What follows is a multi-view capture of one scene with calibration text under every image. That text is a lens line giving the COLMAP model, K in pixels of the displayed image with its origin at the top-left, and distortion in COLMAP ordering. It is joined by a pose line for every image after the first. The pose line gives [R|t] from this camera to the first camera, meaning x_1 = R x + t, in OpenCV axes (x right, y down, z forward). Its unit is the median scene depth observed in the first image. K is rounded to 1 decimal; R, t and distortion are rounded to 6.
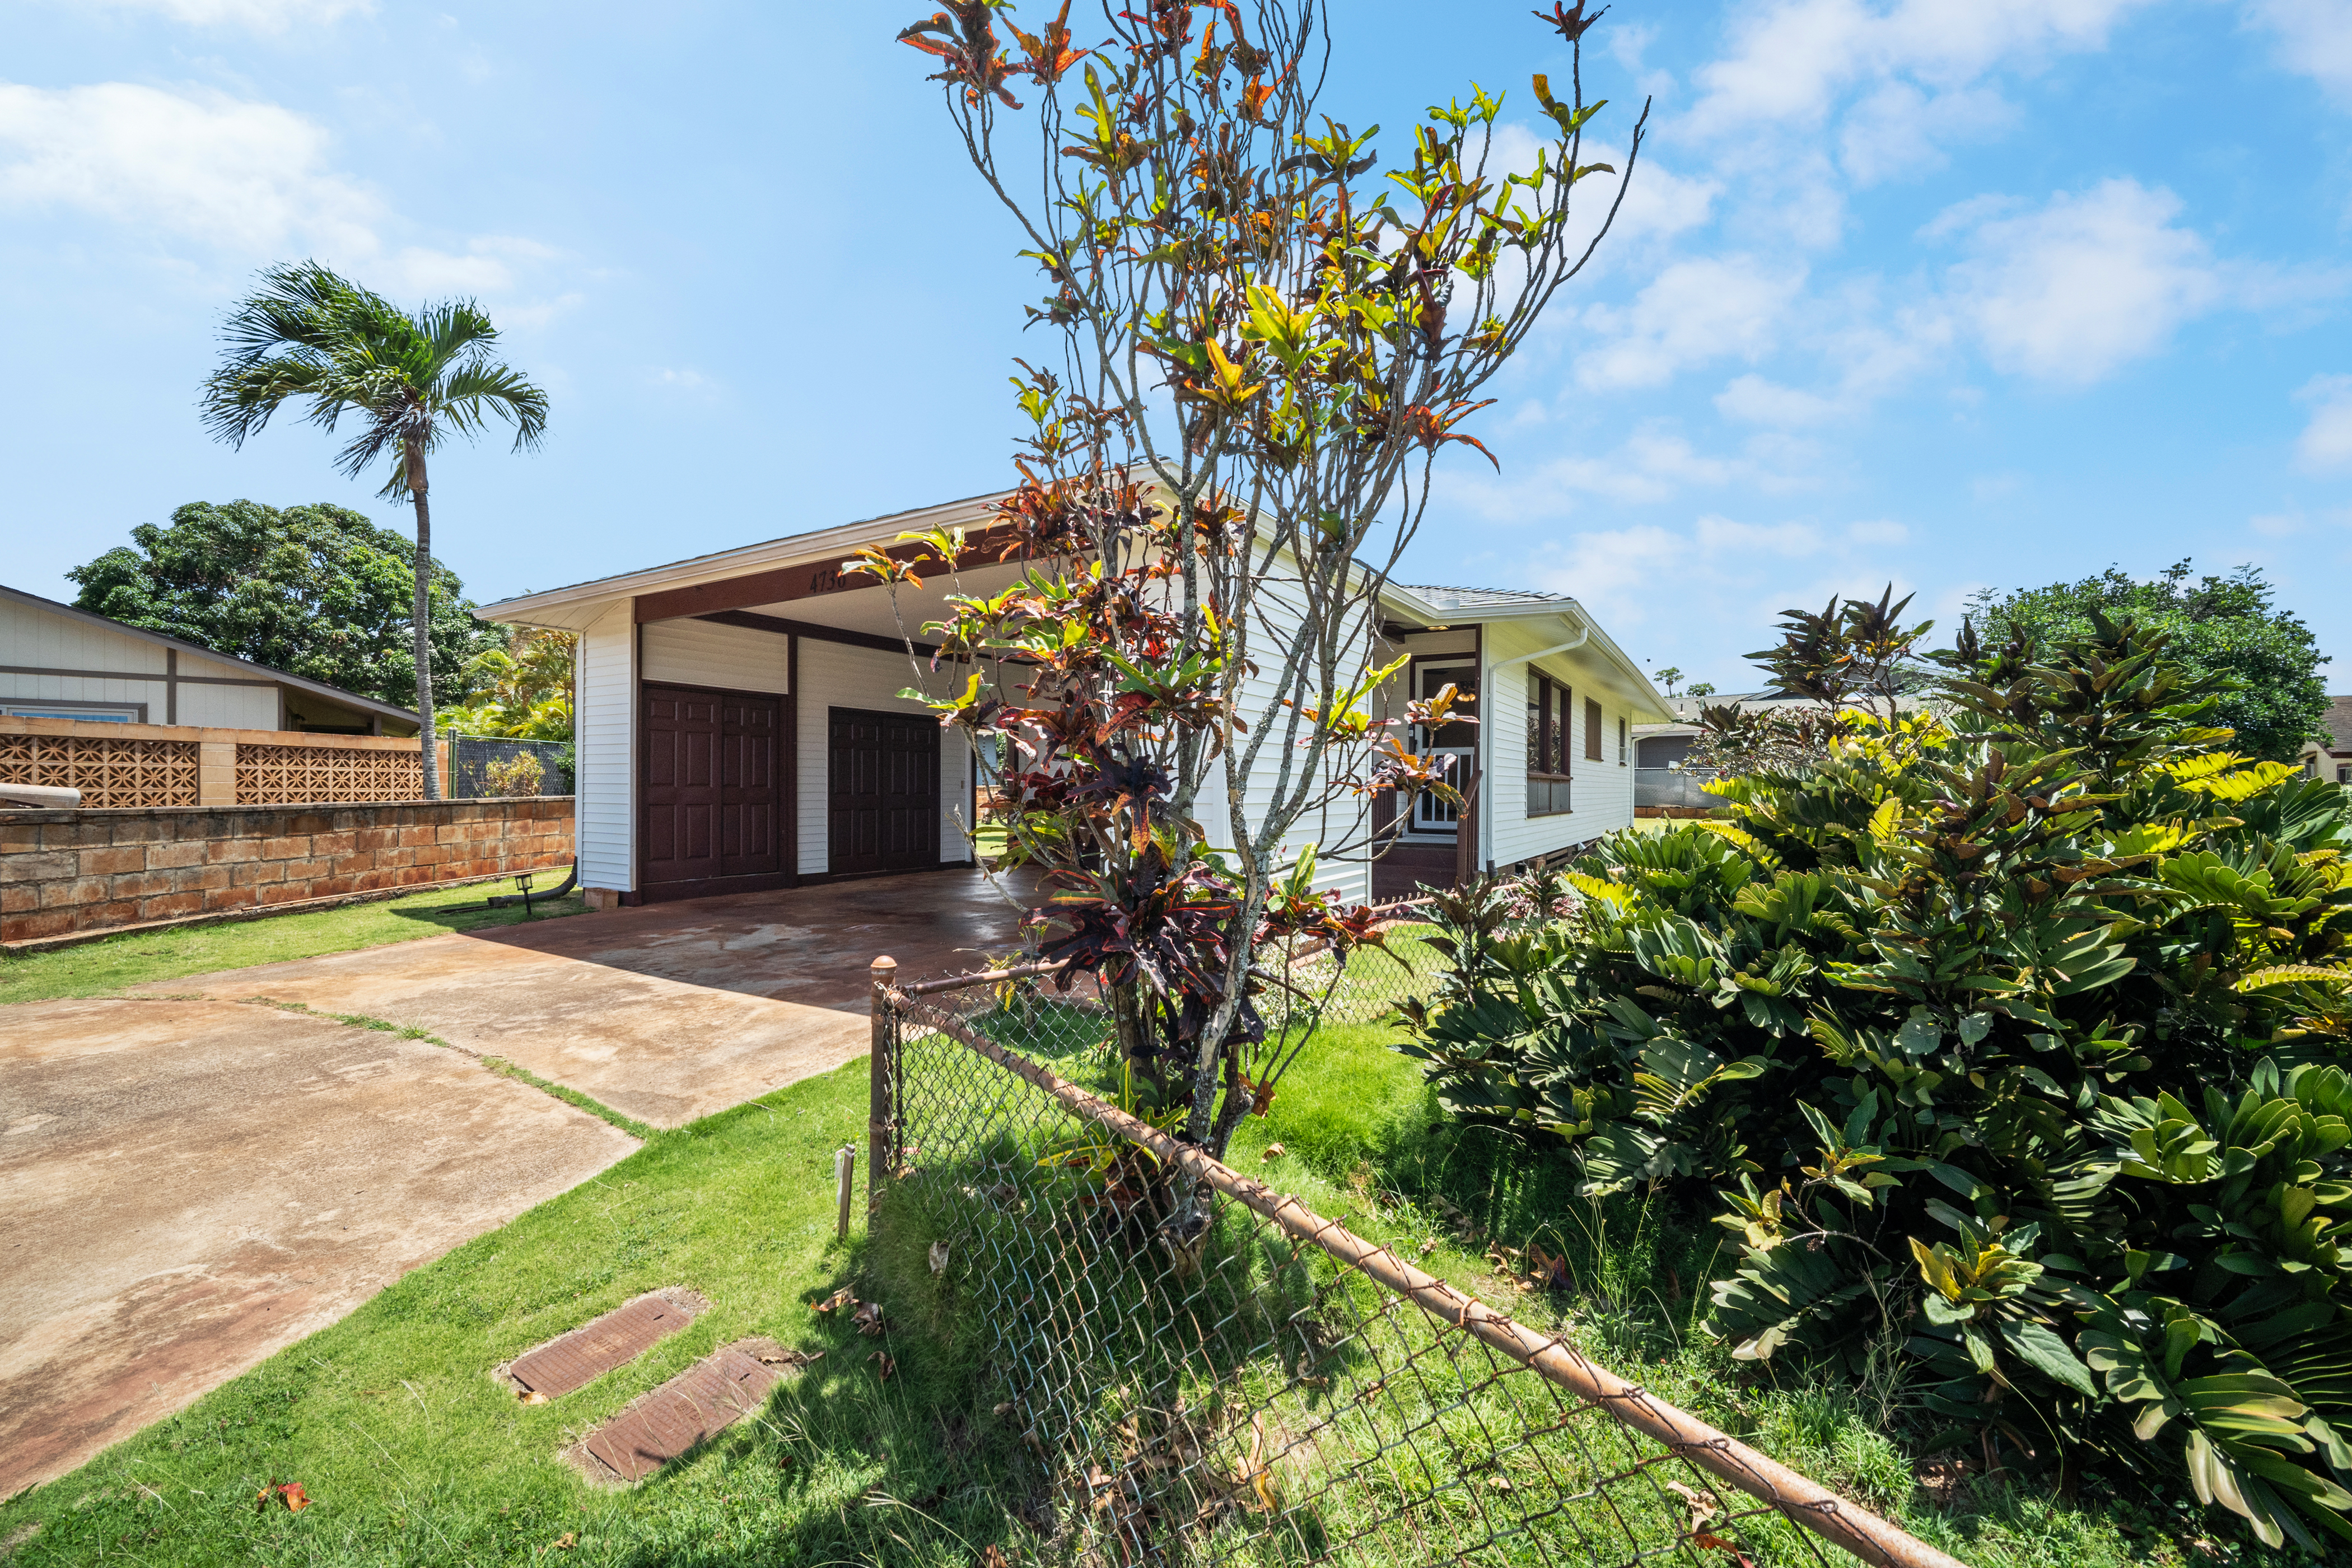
lens RADIAL K [[932.8, 0, 1157.9], [0, 932.8, 809.4], [0, 0, 1]] dist [0.000272, 0.000898]
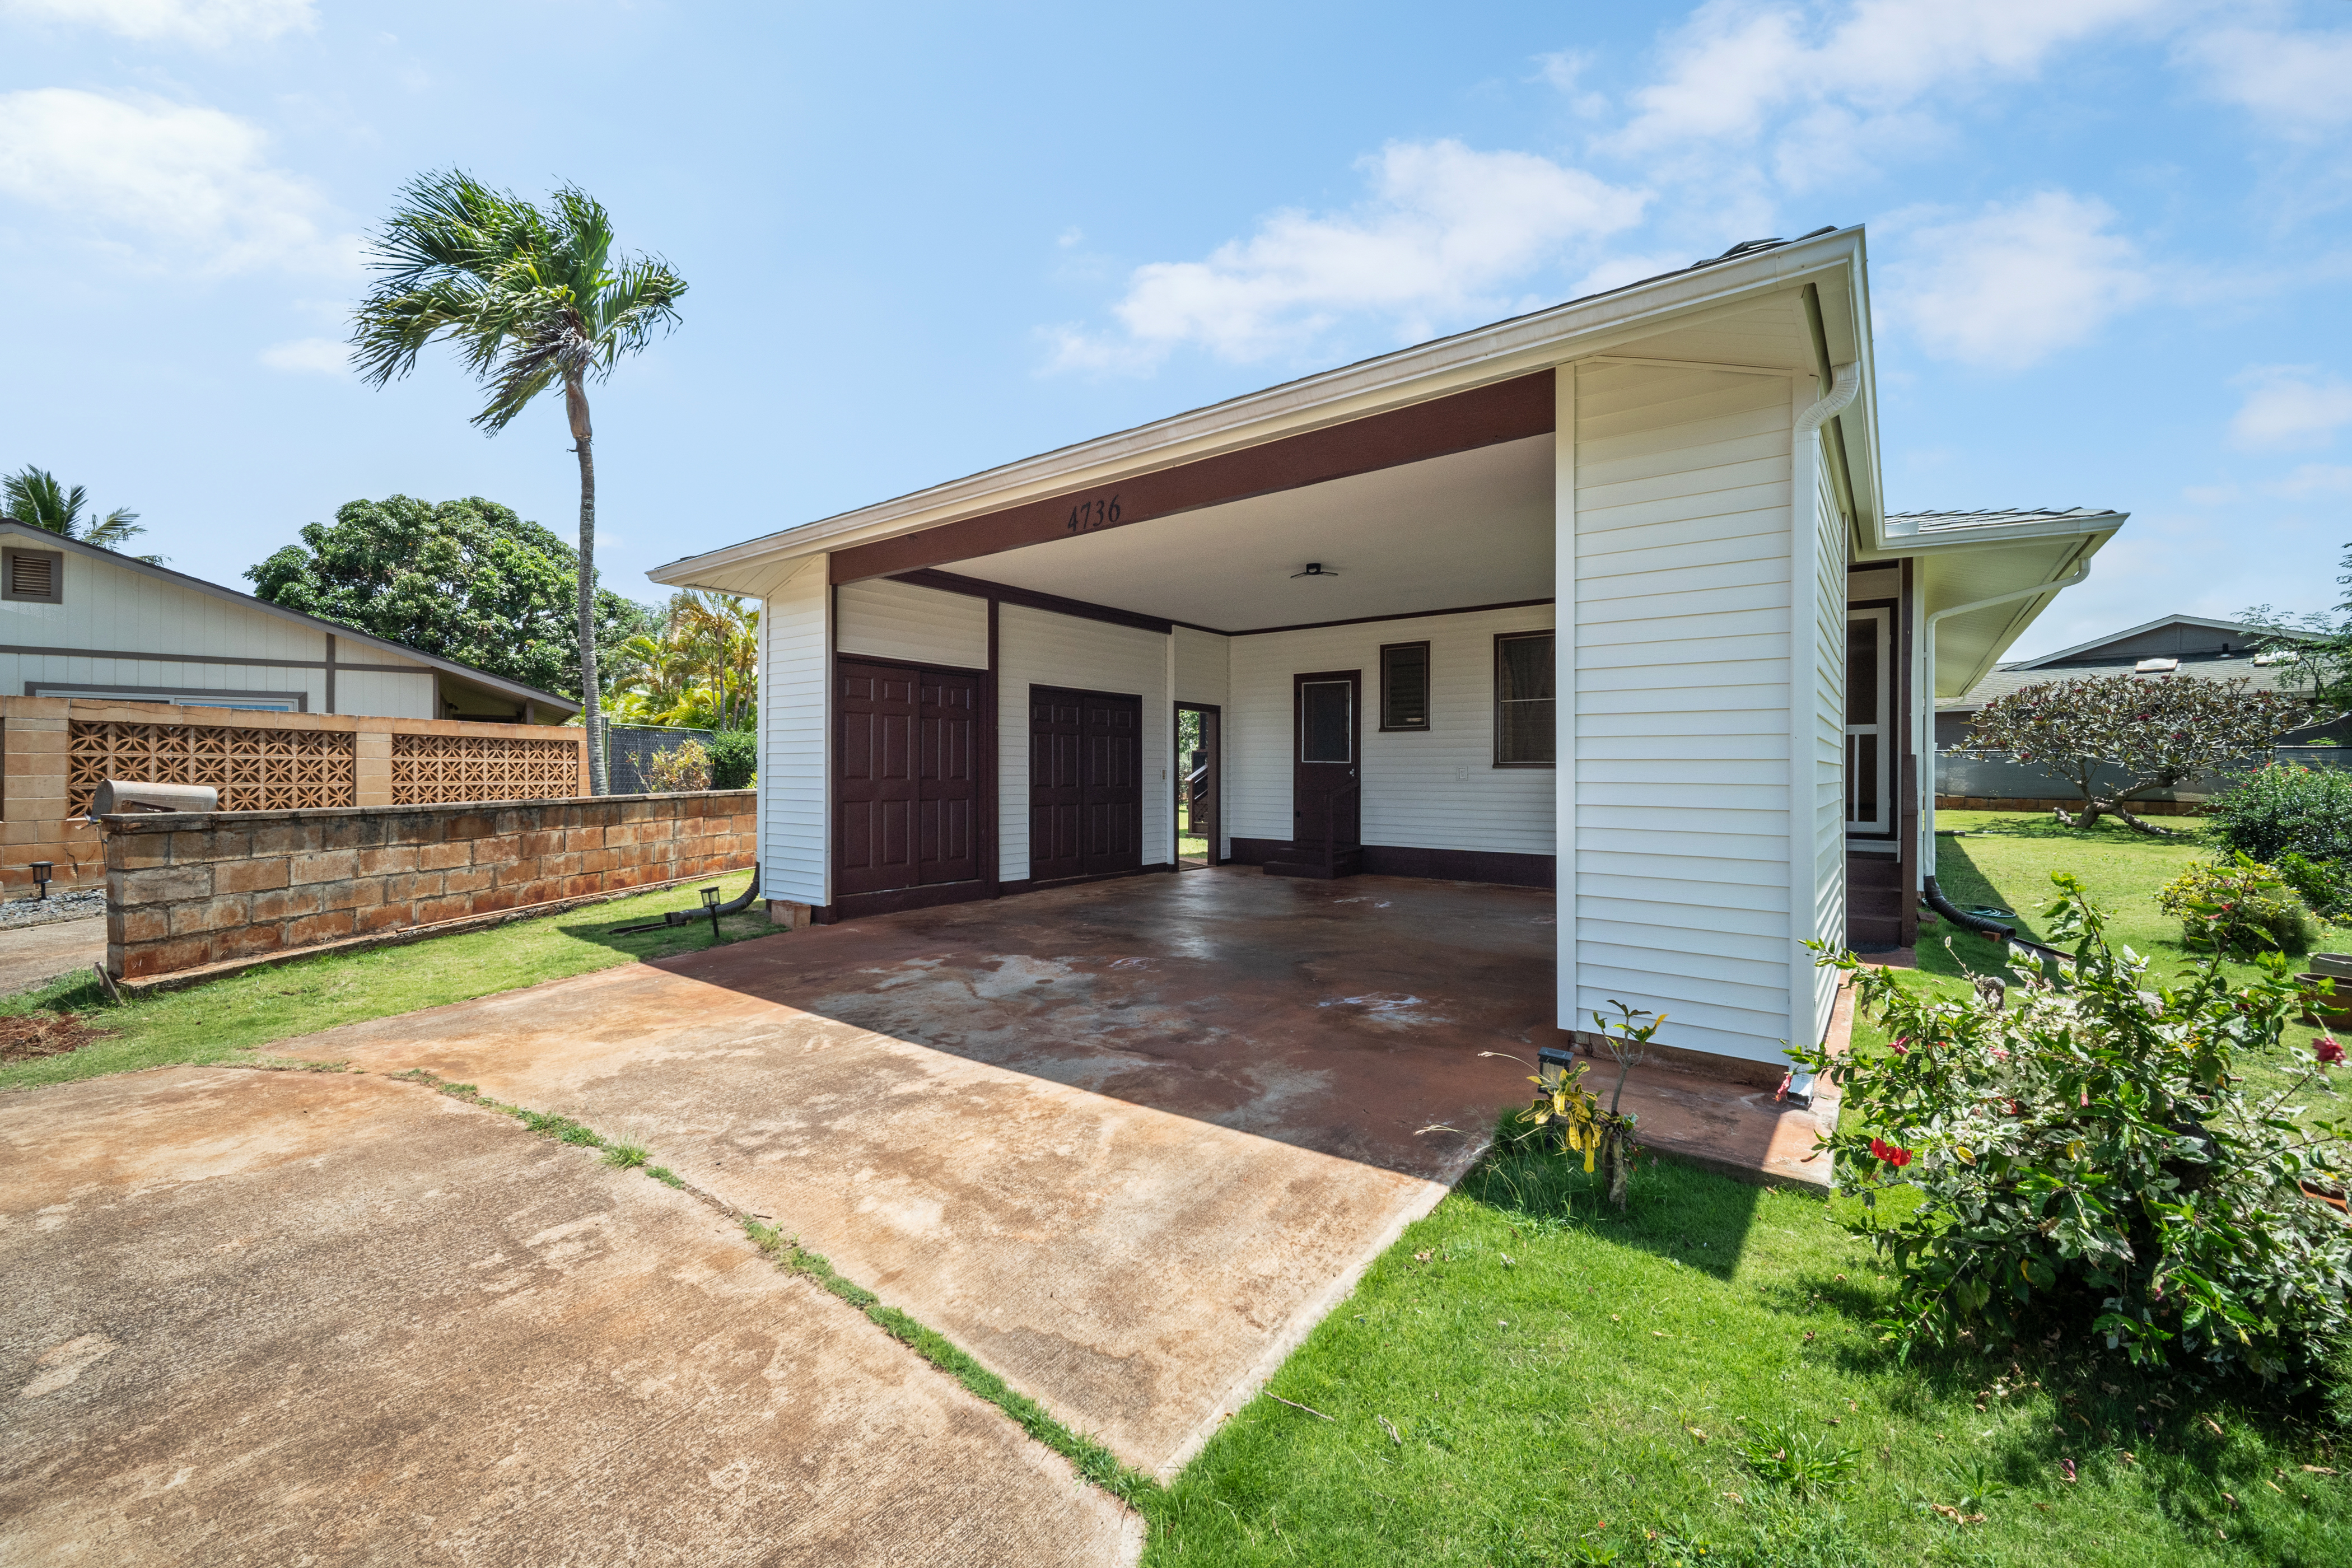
lens RADIAL K [[936.4, 0, 1157.4], [0, 936.4, 792.9], [0, 0, 1]] dist [-0.000503, 0.000300]
pose [[0.995498, -0.002231, -0.094754, -0.162372], [0.002055, 0.999996, -0.001958, -0.009295], [0.094758, 0.001754, 0.995499, 0.167102]]
